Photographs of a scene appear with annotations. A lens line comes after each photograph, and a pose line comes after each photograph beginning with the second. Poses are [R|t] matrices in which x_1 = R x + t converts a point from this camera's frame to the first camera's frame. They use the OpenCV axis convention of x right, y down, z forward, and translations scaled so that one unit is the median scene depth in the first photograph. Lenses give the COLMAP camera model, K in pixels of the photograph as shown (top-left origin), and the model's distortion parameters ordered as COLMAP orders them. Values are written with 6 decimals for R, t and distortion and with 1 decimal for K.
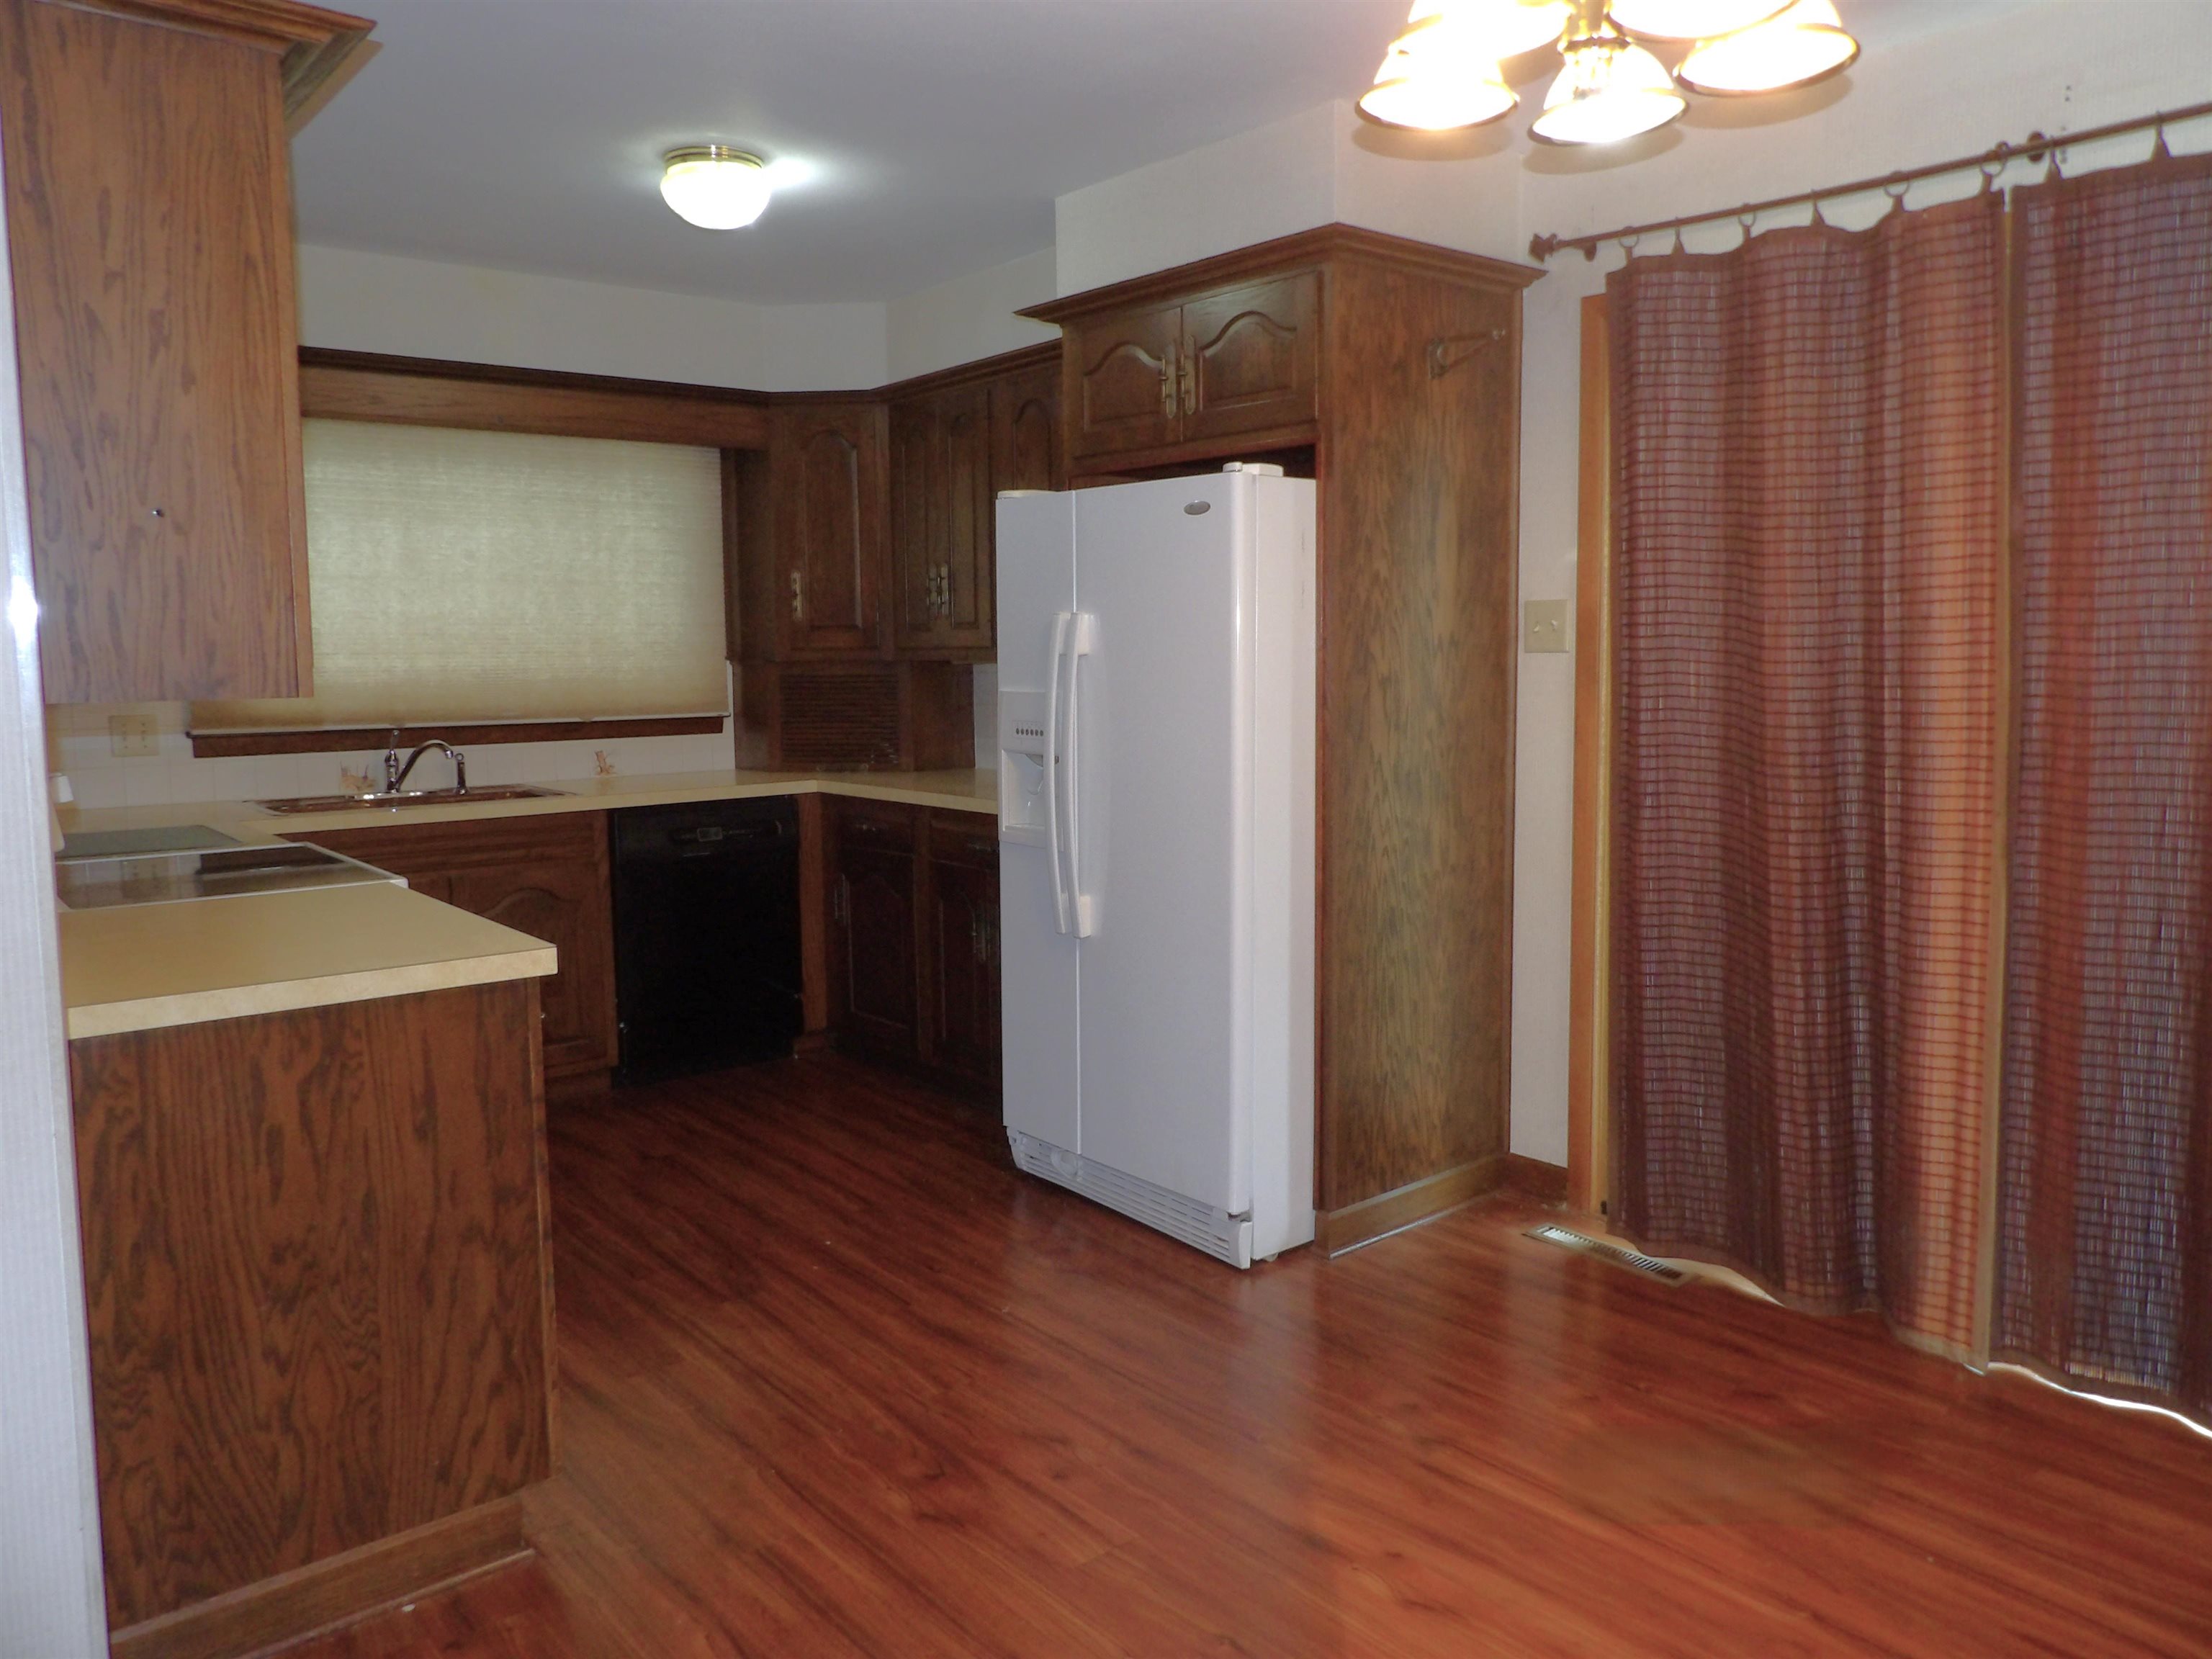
lens RADIAL K [[1574.7, 0, 1121.9], [0, 1574.7, 813.6], [0, 0, 1]] dist [-0.006120, 0.023380]
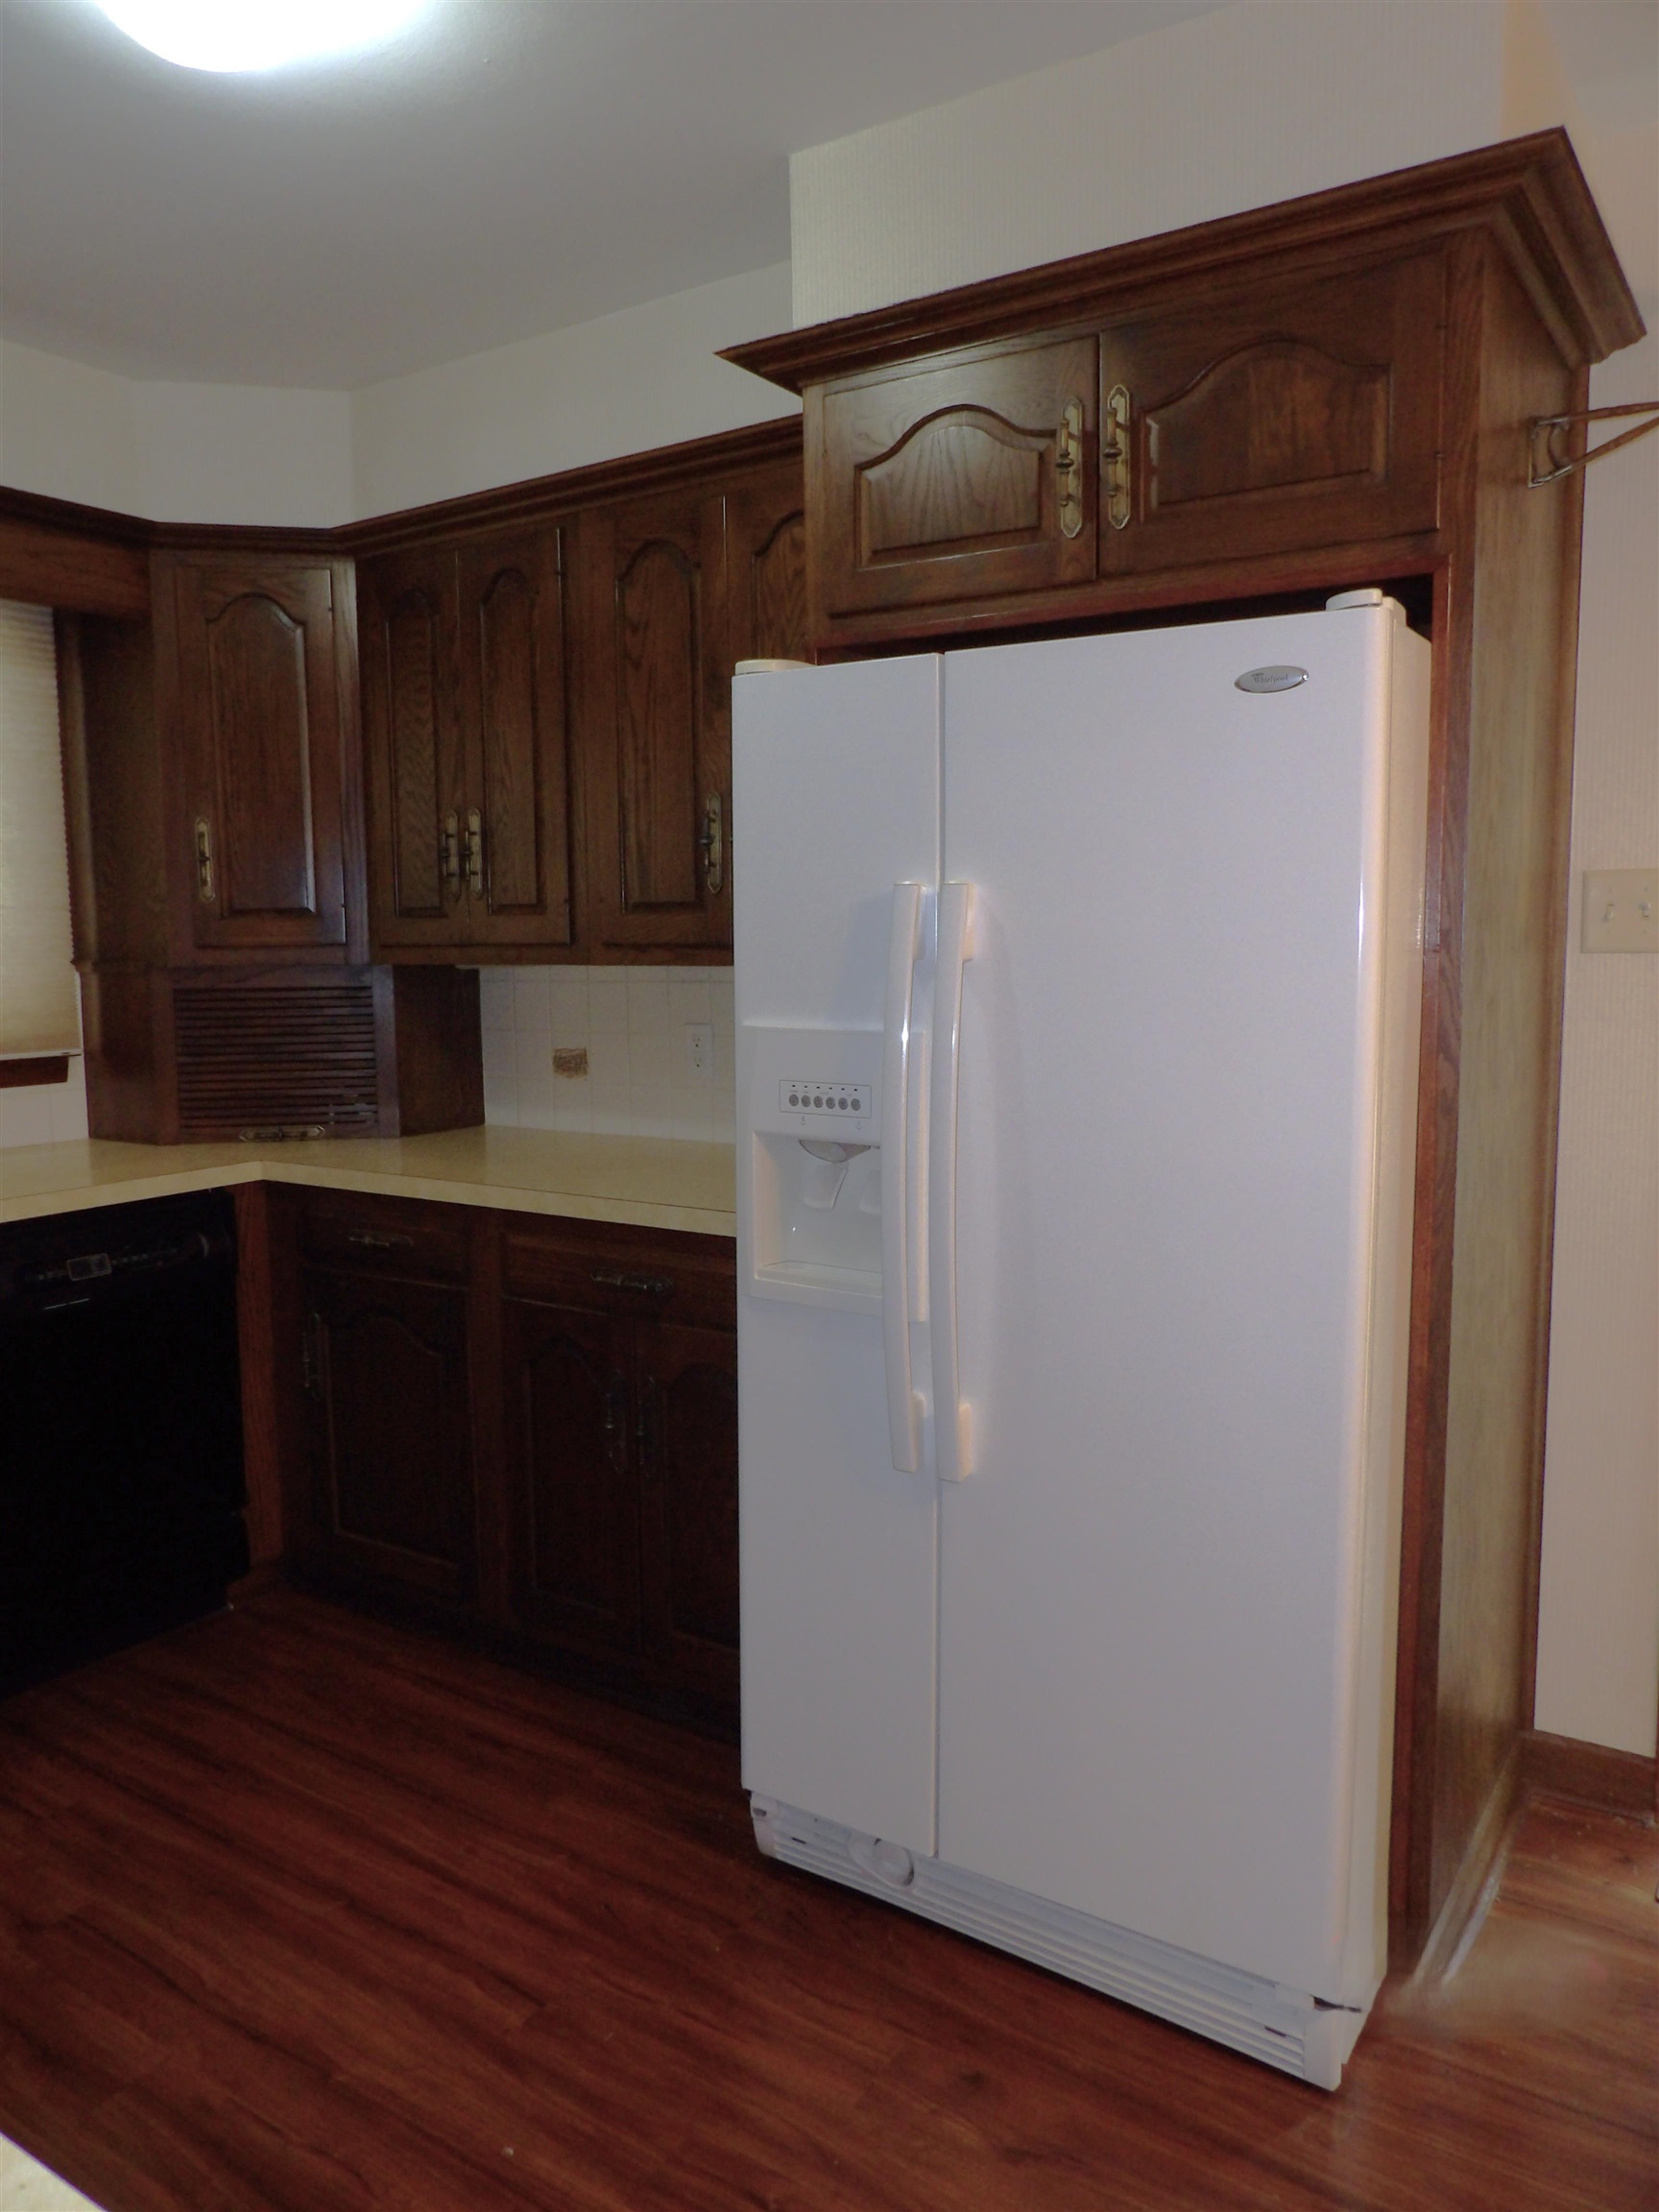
lens RADIAL K [[1574.7, 0, 805.6], [0, 1574.7, 1111.3], [0, 0, 1]] dist [-0.006120, 0.023380]
pose [[0.960448, -0.029508, 0.276892, -0.172593], [0.028706, 0.999564, 0.006951, -0.041766], [-0.276977, 0.001273, 0.960876, 0.381663]]
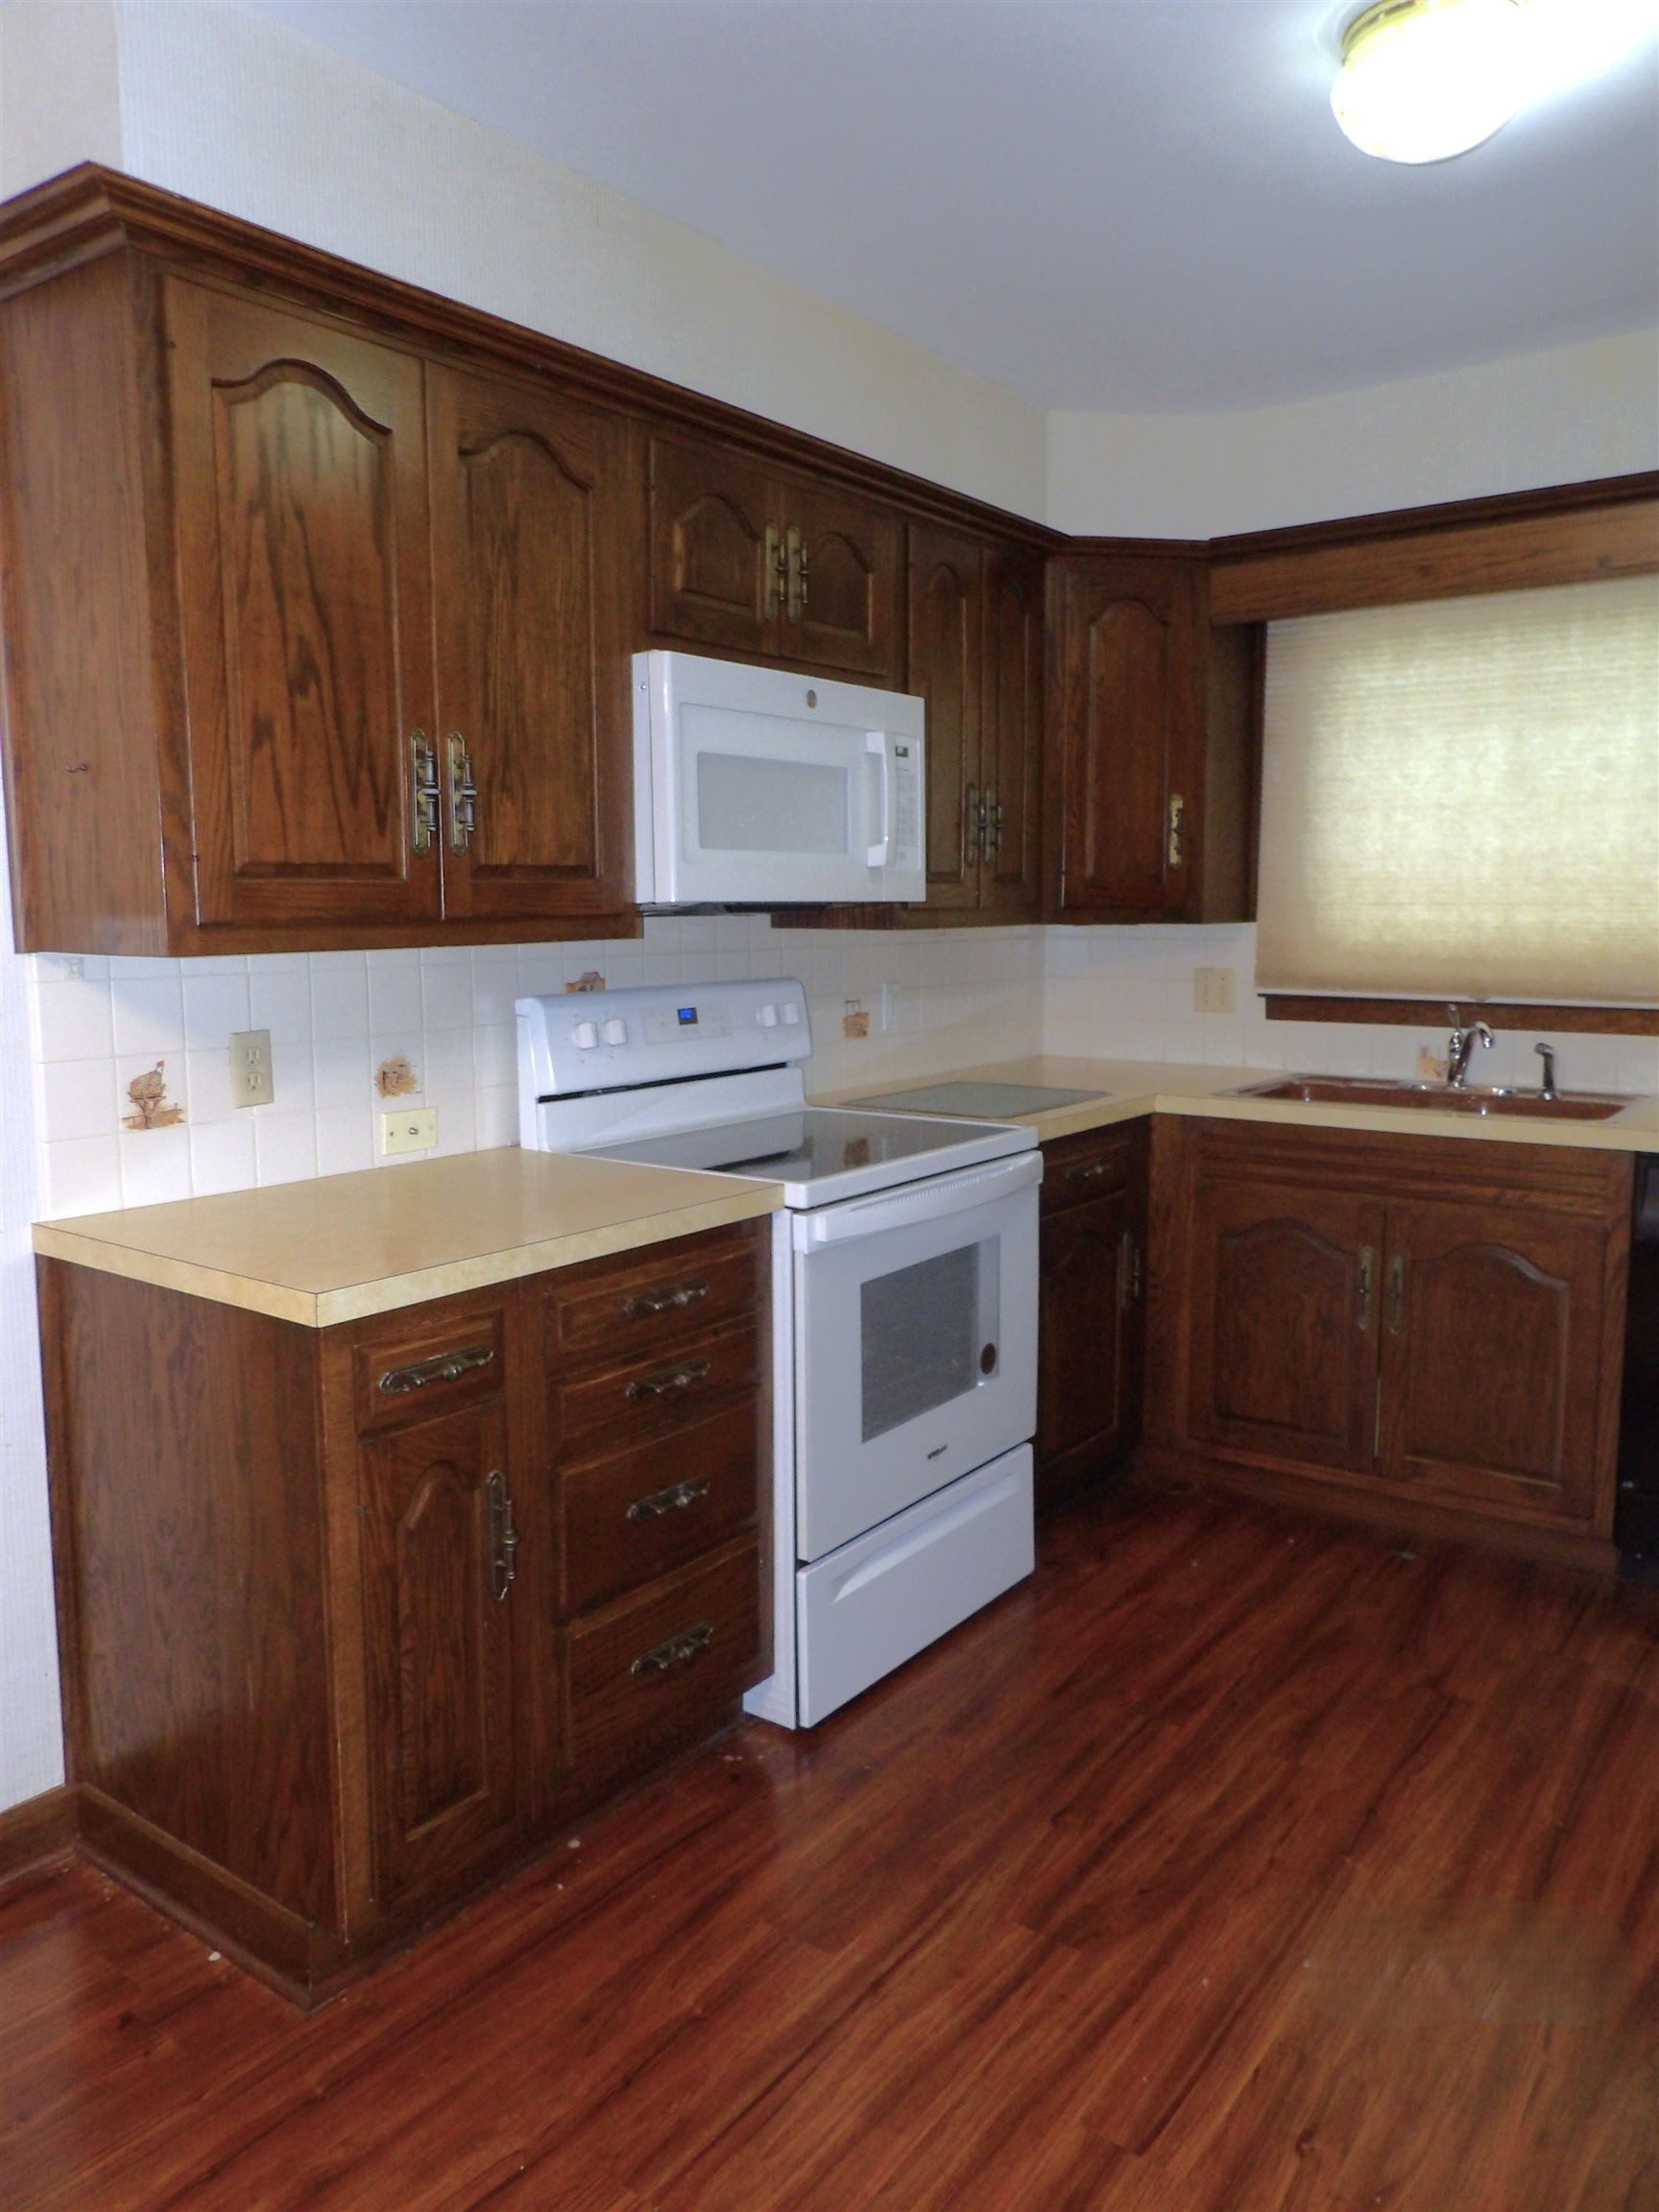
lens RADIAL K [[1574.7, 0, 823.5], [0, 1574.7, 1099.7], [0, 0, 1]] dist [-0.006120, 0.023380]
pose [[0.230083, 0.128794, -0.964611, 0.211770], [-0.101868, 0.988946, 0.107745, -0.058009], [0.967825, 0.073473, 0.240660, 0.518236]]
